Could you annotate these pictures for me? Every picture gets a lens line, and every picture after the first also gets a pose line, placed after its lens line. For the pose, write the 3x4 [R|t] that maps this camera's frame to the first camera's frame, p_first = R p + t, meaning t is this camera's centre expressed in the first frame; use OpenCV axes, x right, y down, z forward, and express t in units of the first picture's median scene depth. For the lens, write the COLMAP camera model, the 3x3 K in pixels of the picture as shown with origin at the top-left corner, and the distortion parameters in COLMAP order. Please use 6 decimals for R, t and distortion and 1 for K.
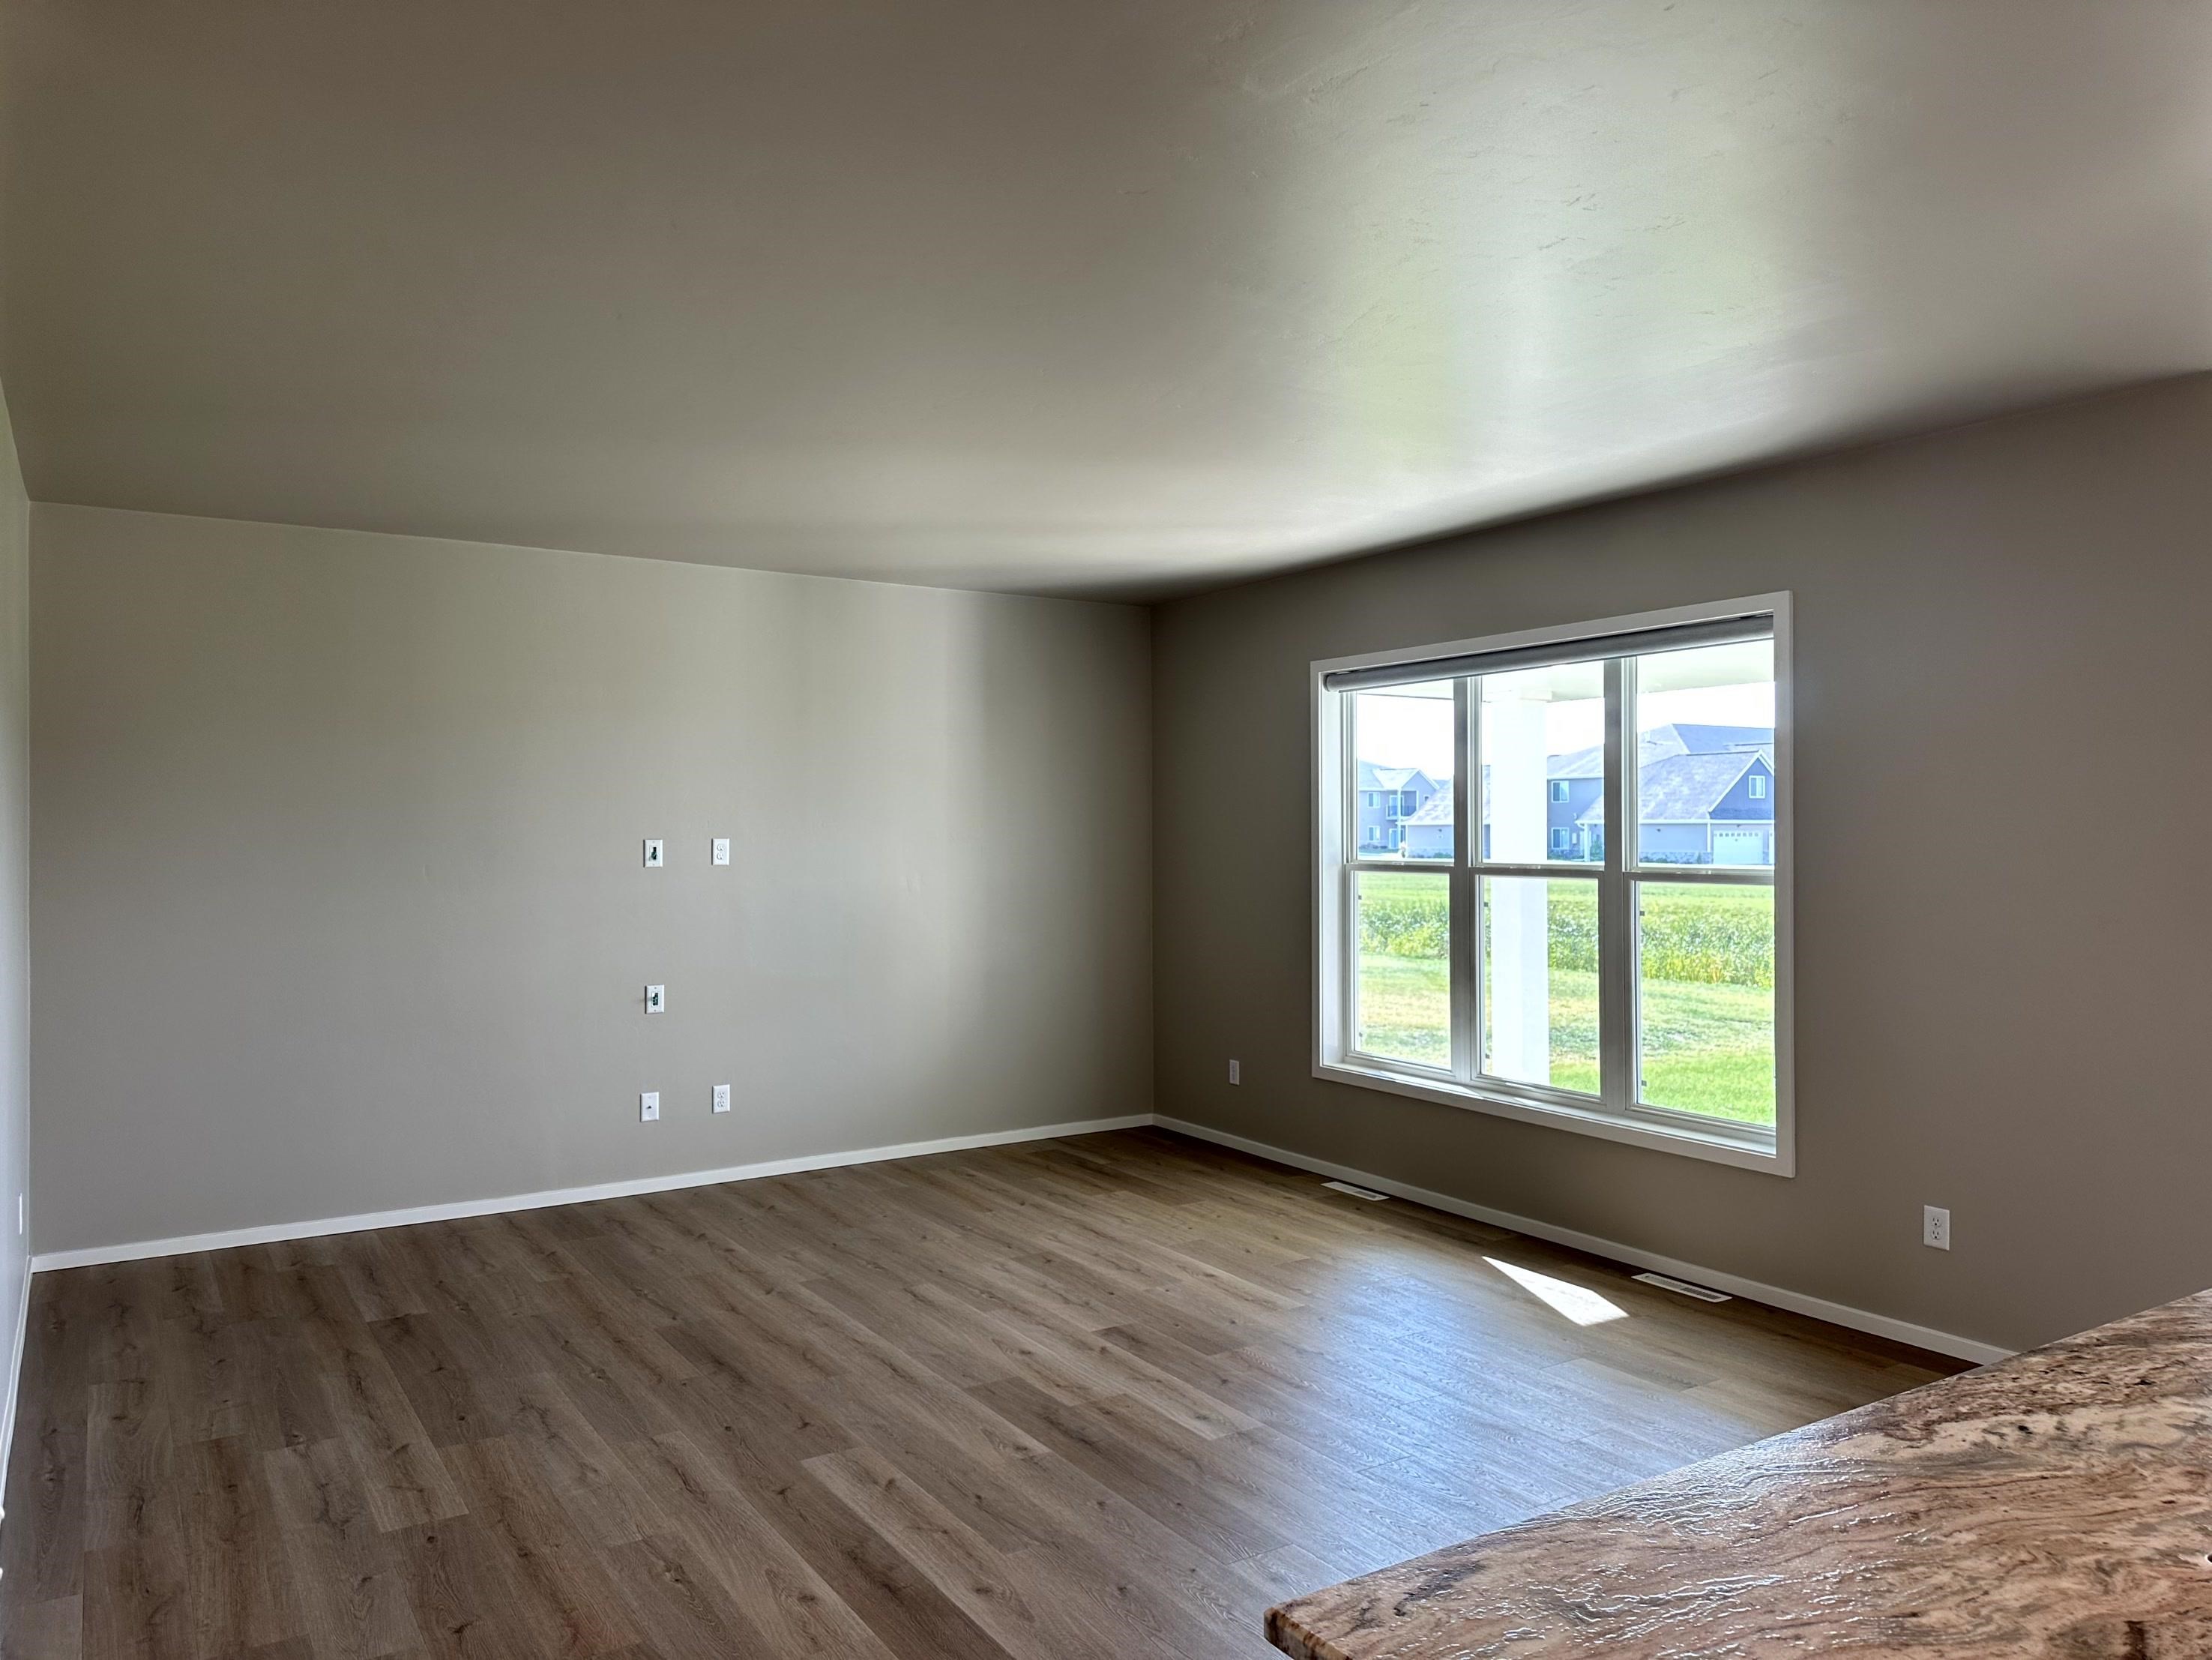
lens RADIAL K [[1578.6, 0, 1113.8], [0, 1578.6, 825.3], [0, 0, 1]] dist [0.061187, -0.059174]
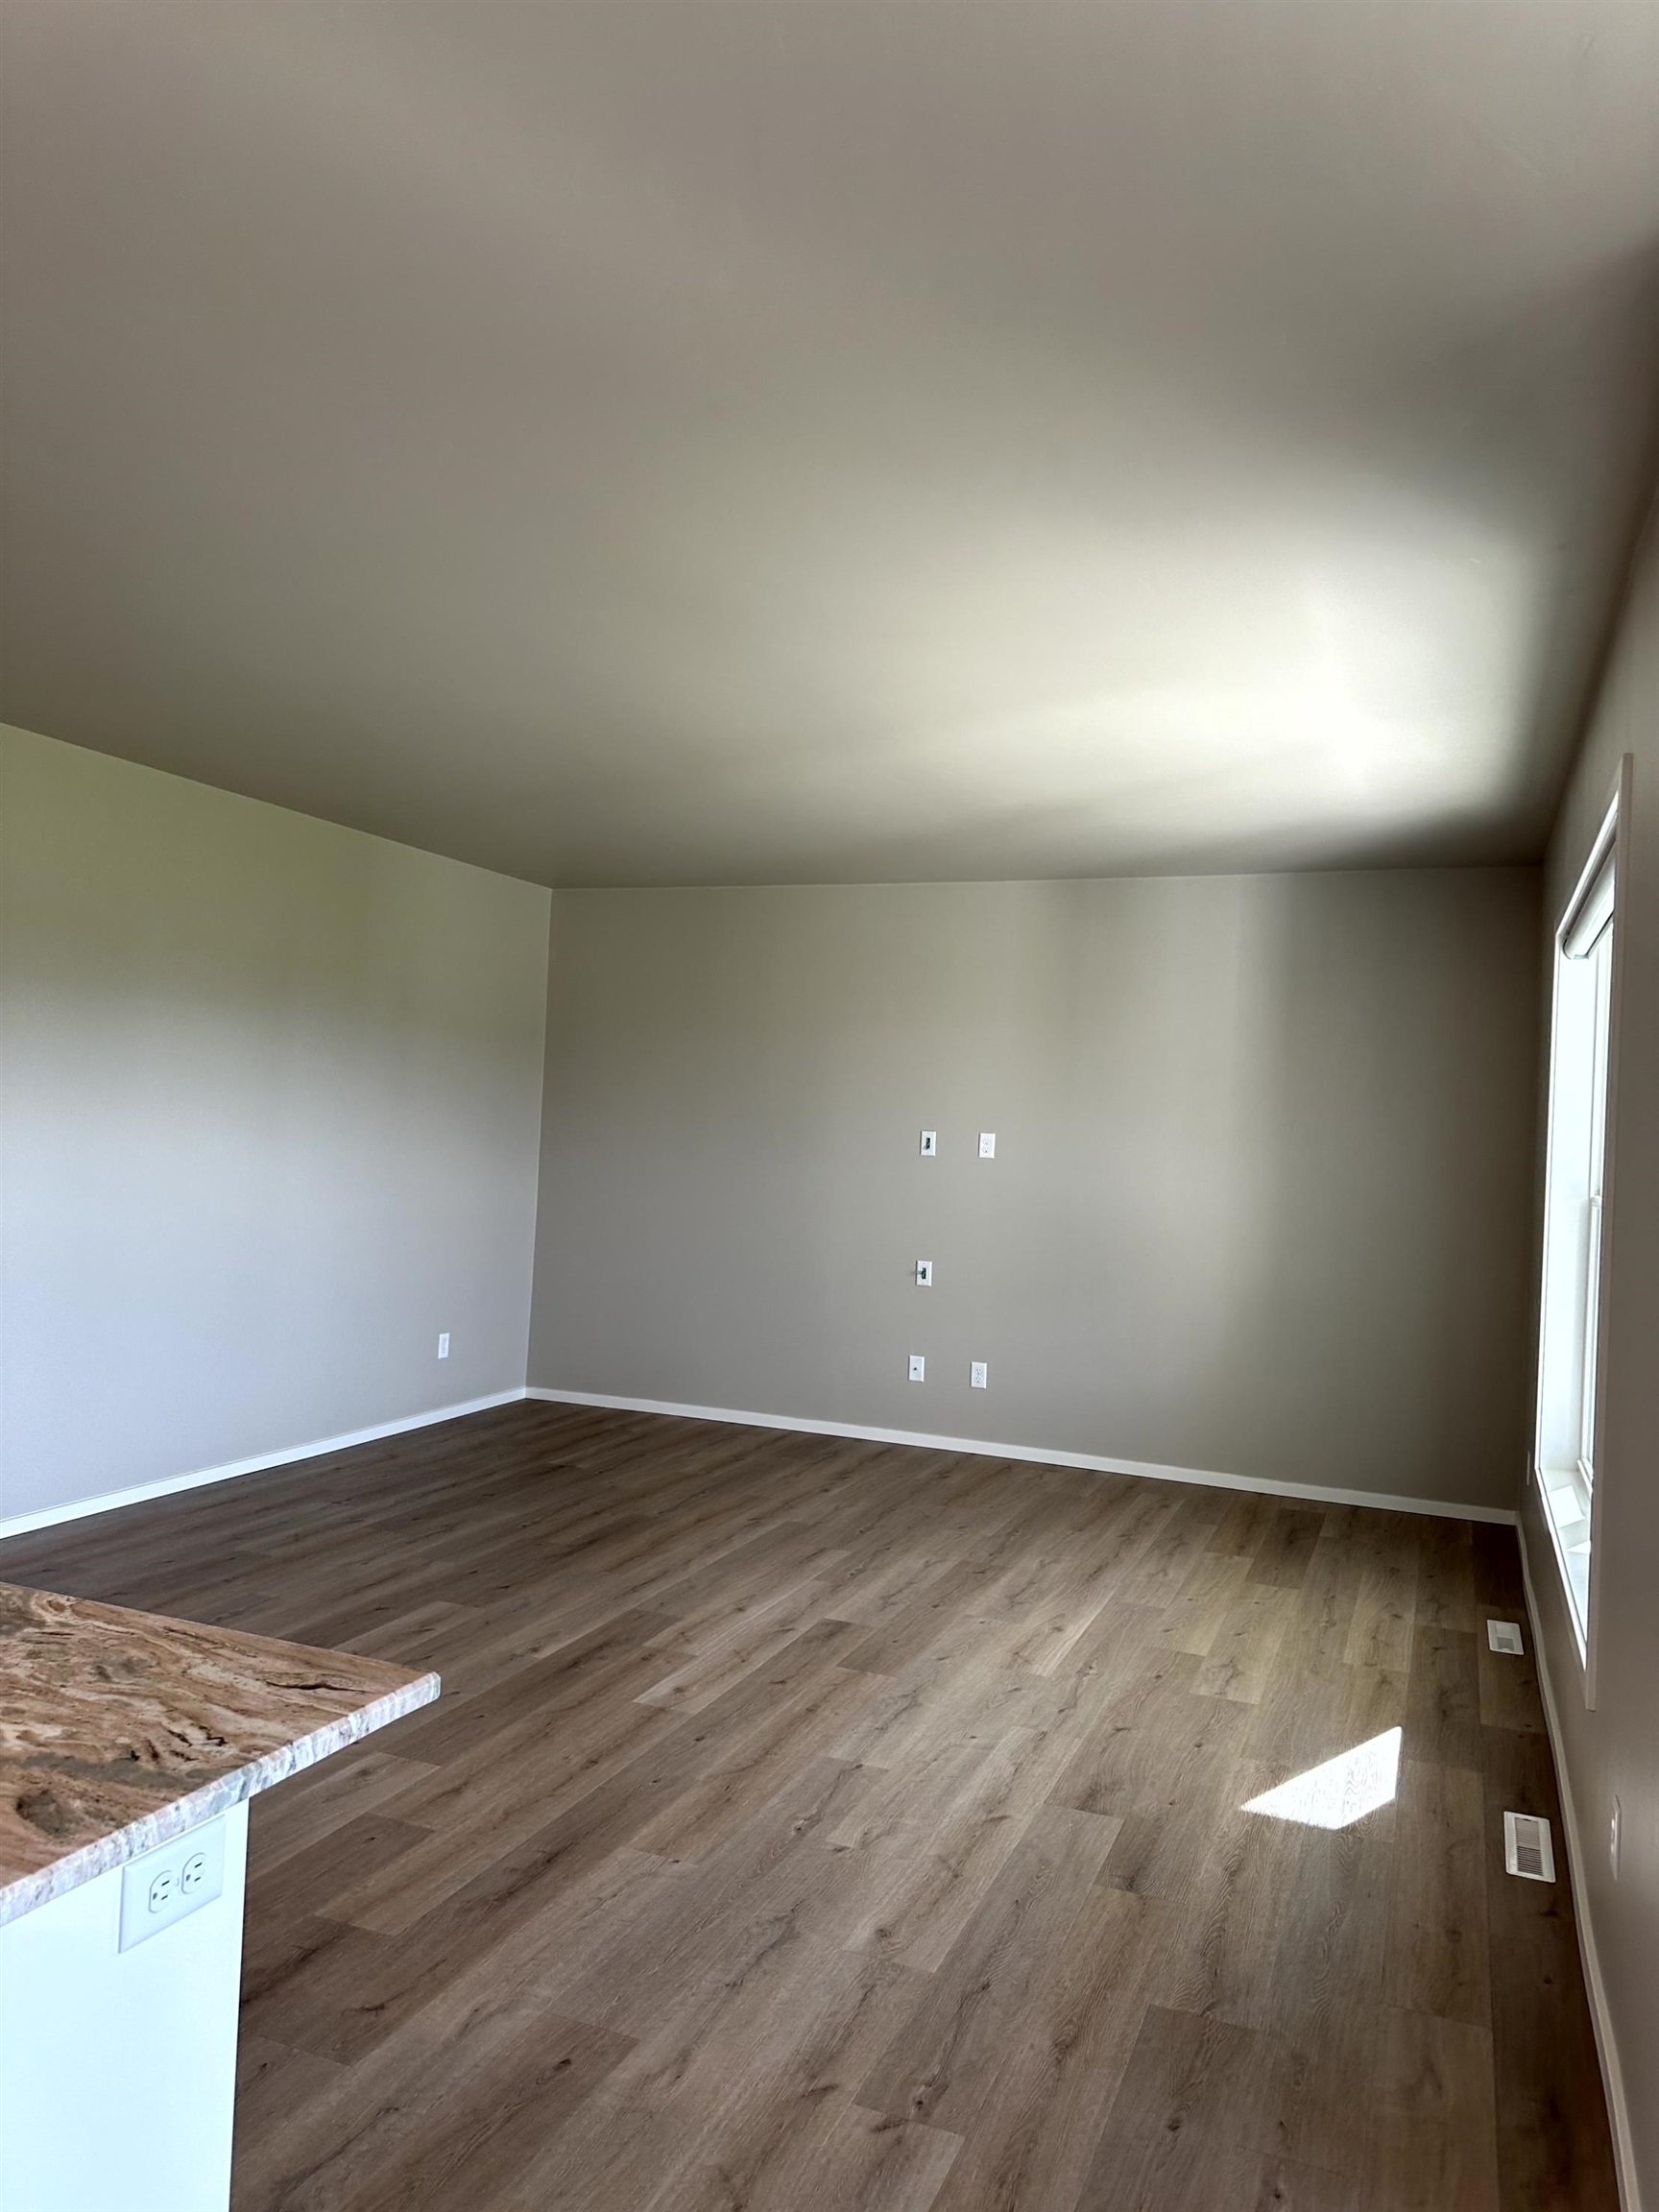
lens RADIAL K [[1578.4, 0, 823.0], [0, 1578.4, 1100.9], [0, 0, 1]] dist [0.061187, -0.059174]
pose [[0.606003, 0.032994, -0.794778, 0.708856], [-0.058425, 0.998287, -0.003106, -0.005215], [0.793314, 0.048317, 0.606892, 0.339809]]
